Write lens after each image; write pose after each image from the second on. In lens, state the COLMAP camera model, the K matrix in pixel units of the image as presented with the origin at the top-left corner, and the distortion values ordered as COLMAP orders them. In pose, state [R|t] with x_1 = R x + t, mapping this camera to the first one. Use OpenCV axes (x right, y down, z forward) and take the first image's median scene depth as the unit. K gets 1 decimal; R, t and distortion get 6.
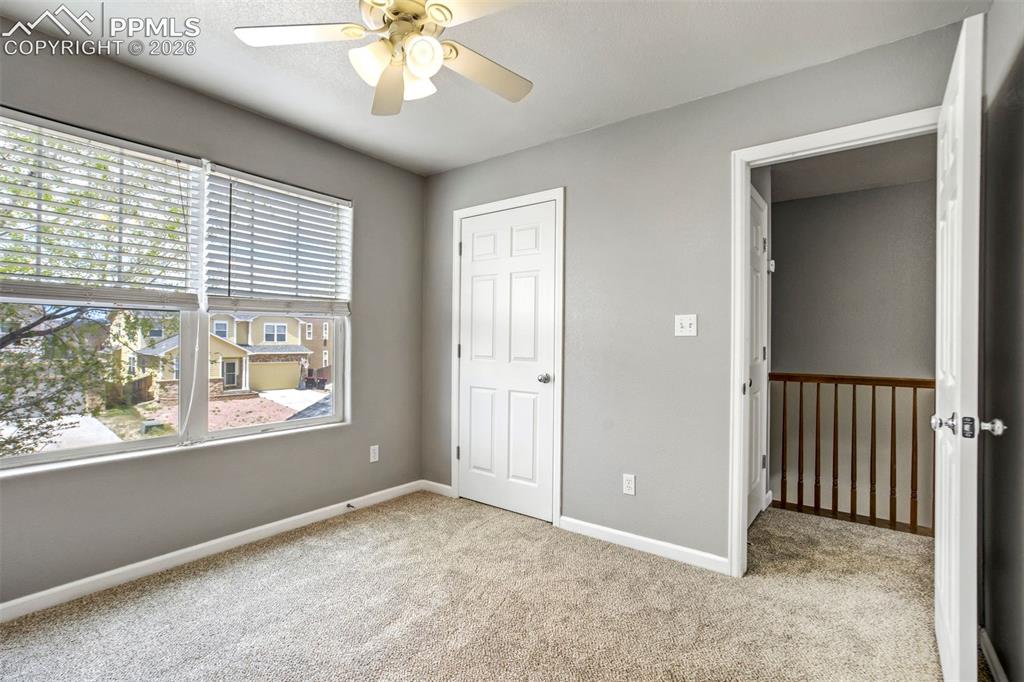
lens RADIAL K [[482.4, 0, 513.8], [0, 482.4, 337.5], [0, 0, 1]] dist [-0.045305, 0.025035]
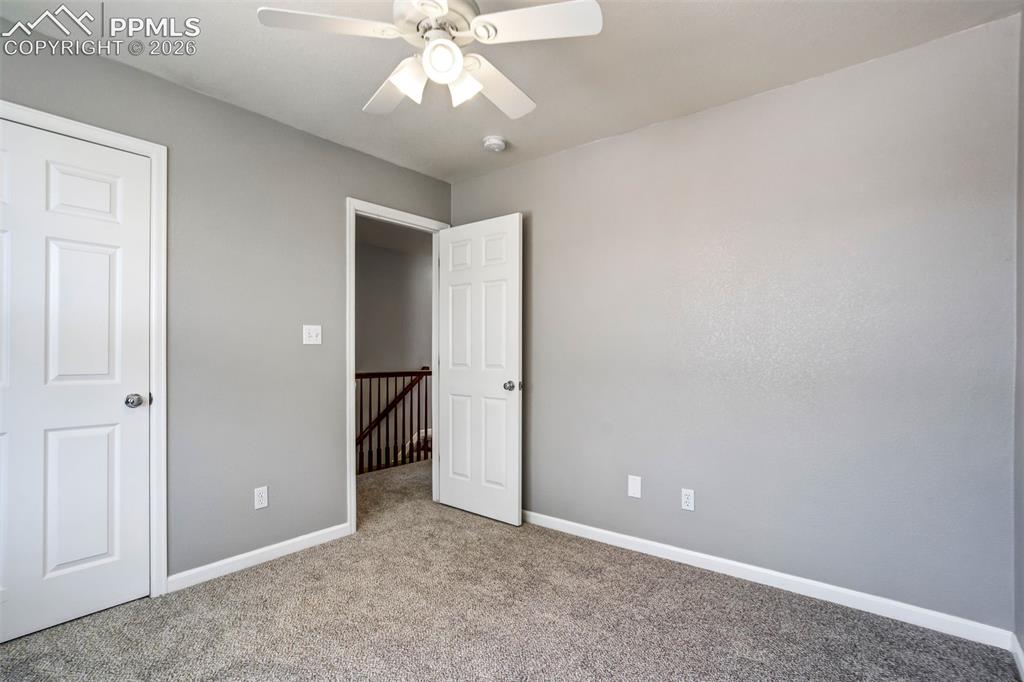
lens RADIAL K [[483.2, 0, 513.5], [0, 483.2, 351.6], [0, 0, 1]] dist [-0.046345, 0.024268]
pose [[0.023235, -0.004683, 0.999719, -0.728667], [-0.007683, 0.999959, 0.004863, 0.004199], [-0.999701, -0.007794, 0.023198, 0.490169]]
